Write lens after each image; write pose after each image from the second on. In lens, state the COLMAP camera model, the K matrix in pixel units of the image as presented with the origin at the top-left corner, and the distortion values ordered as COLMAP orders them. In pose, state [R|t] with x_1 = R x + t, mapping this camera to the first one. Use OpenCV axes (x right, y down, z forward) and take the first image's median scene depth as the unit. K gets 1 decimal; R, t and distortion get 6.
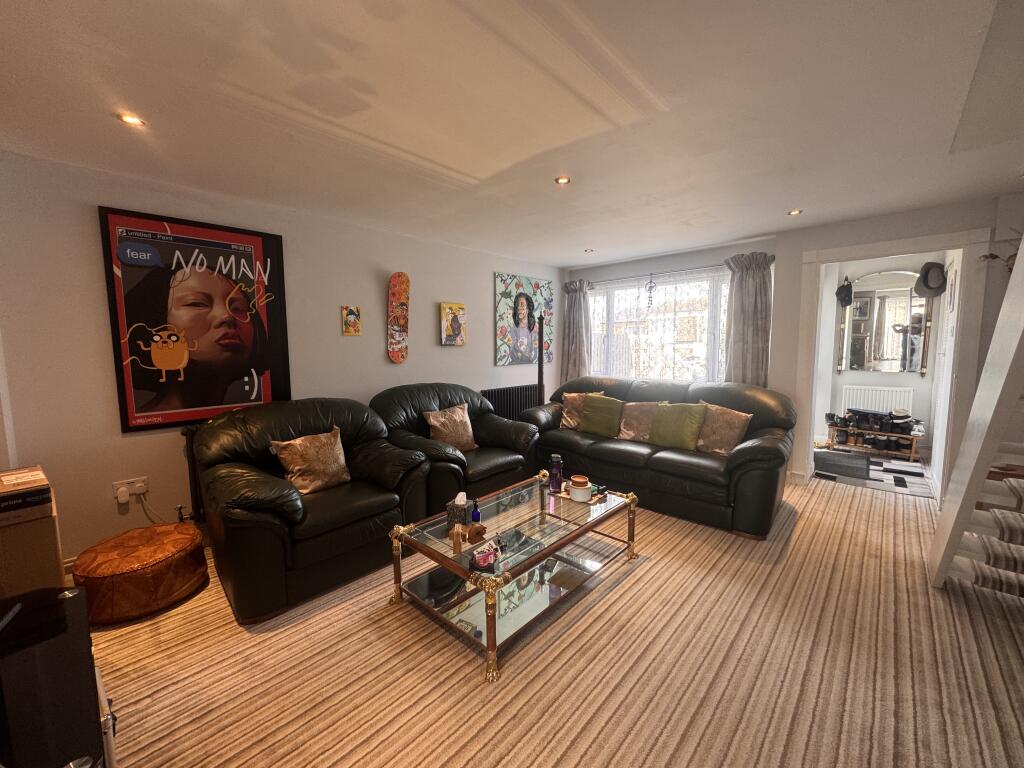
lens RADIAL K [[410.2, 0, 511.0], [0, 410.2, 385.1], [0, 0, 1]] dist [-0.003533, 0.000206]
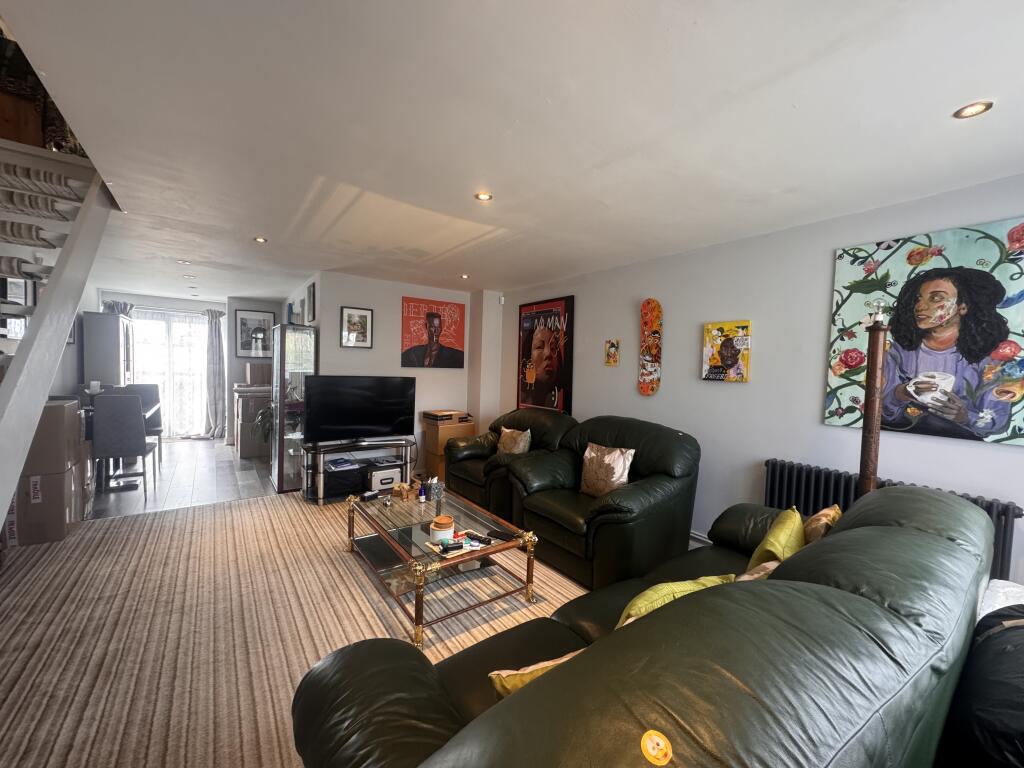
lens RADIAL K [[410.2, 0, 511.0], [0, 410.2, 385.1], [0, 0, 1]] dist [-0.003533, 0.000206]
pose [[-0.192273, 0.046476, -0.980240, 0.709108], [-0.126769, 0.989332, 0.071772, -0.106117], [0.973119, 0.138064, -0.184330, 0.880301]]
